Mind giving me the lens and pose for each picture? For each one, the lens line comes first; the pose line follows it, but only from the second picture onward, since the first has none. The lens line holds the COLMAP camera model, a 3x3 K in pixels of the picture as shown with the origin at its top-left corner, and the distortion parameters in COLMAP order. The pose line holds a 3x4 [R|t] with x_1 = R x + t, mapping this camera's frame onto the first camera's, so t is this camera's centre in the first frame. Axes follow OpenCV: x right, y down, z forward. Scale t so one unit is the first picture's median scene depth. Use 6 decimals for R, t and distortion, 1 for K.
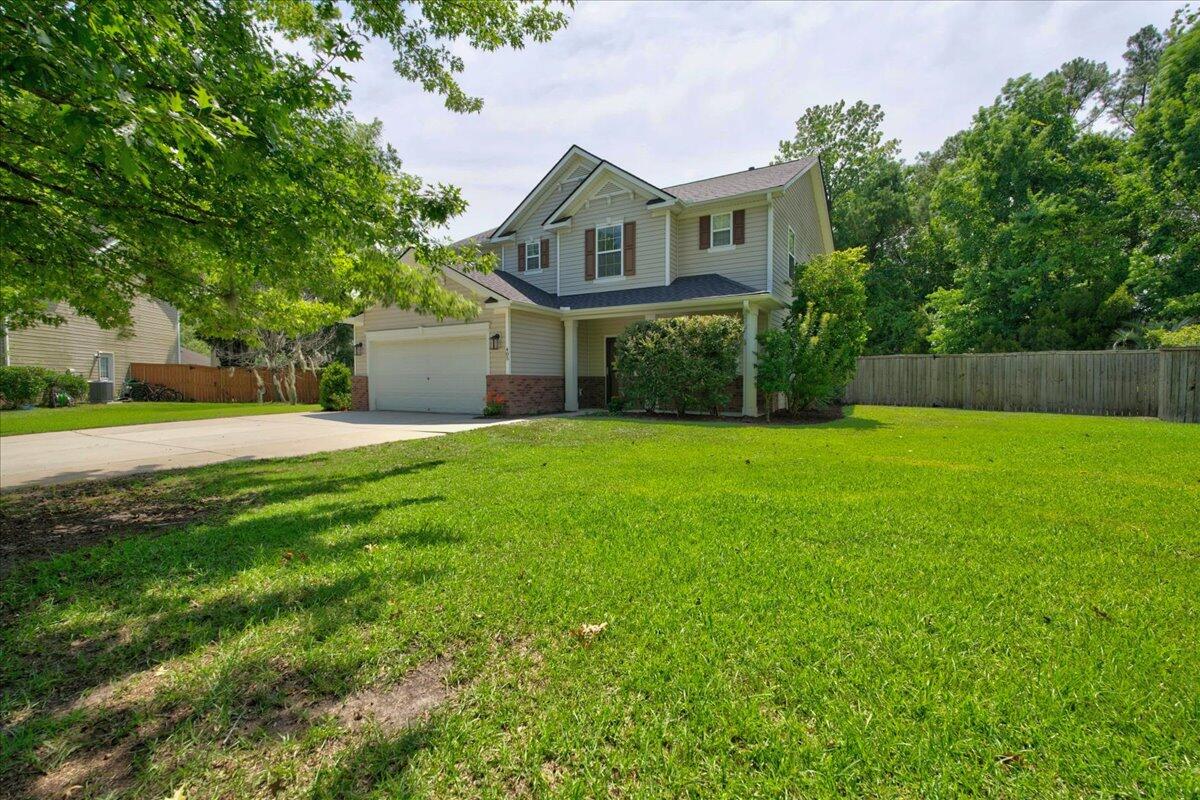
lens RADIAL K [[534.3, 0, 603.4], [0, 534.3, 398.8], [0, 0, 1]] dist [0.016242, -0.000423]
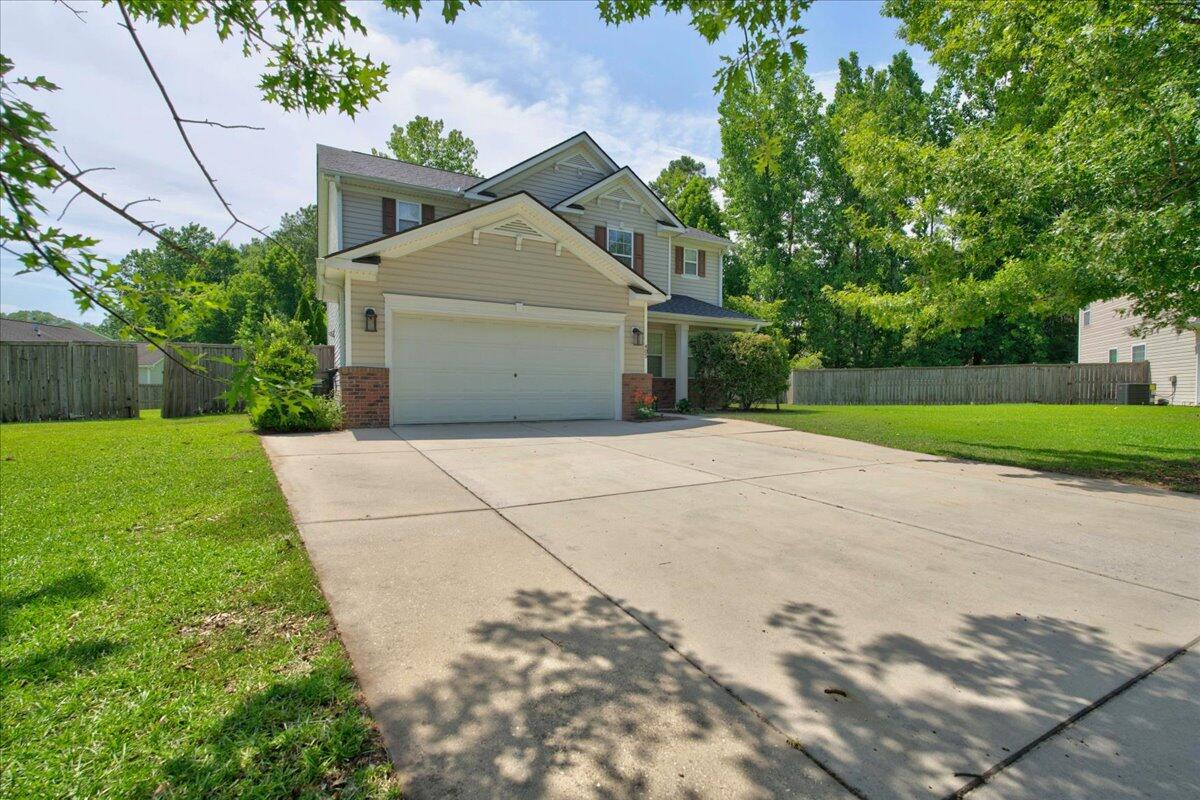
lens RADIAL K [[534.3, 0, 609.5], [0, 534.3, 398.4], [0, 0, 1]] dist [0.016242, -0.000423]
pose [[0.475680, -0.016240, 0.879469, -0.906926], [0.024319, 0.999690, 0.005307, -0.007004], [-0.879282, 0.018864, 0.475927, 0.538928]]
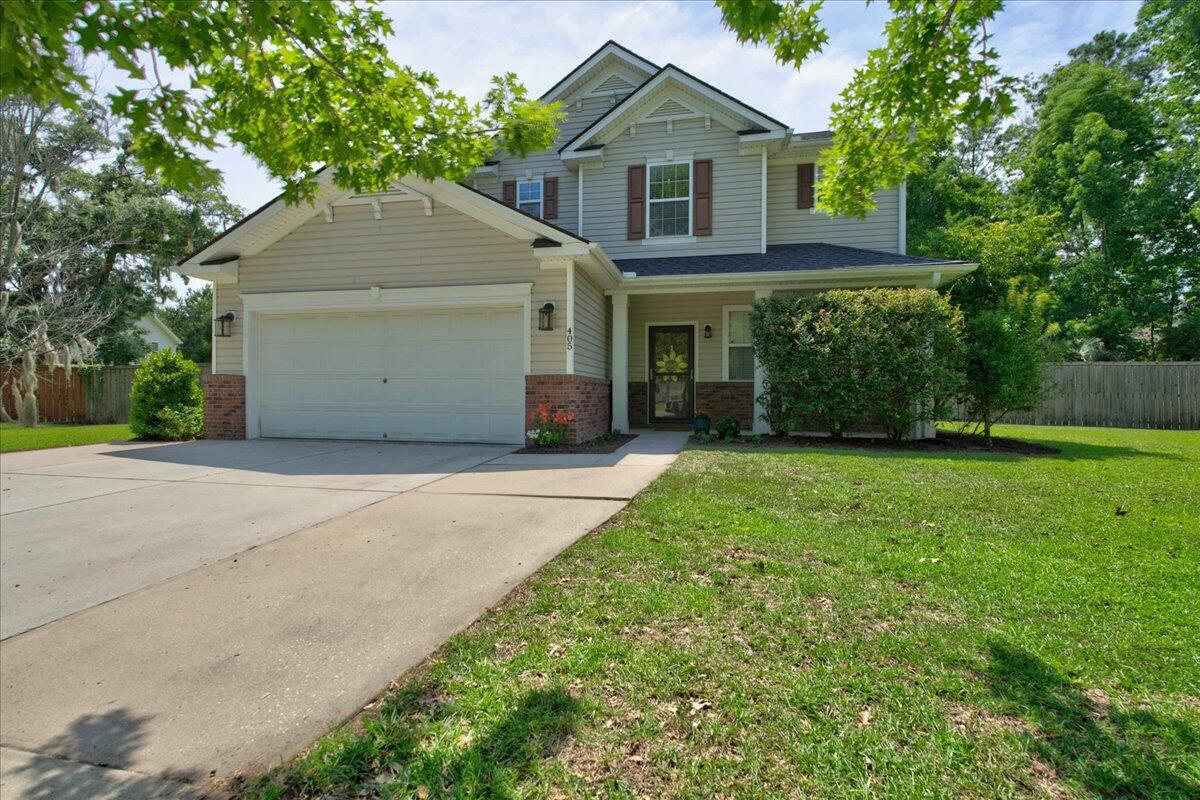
lens RADIAL K [[534.3, 0, 597.0], [0, 534.3, 389.8], [0, 0, 1]] dist [0.016242, -0.000423]
pose [[0.944057, 0.008350, 0.329677, -0.302705], [0.004646, 0.999243, -0.038613, -0.005388], [-0.329750, 0.037984, 0.943304, 0.393181]]
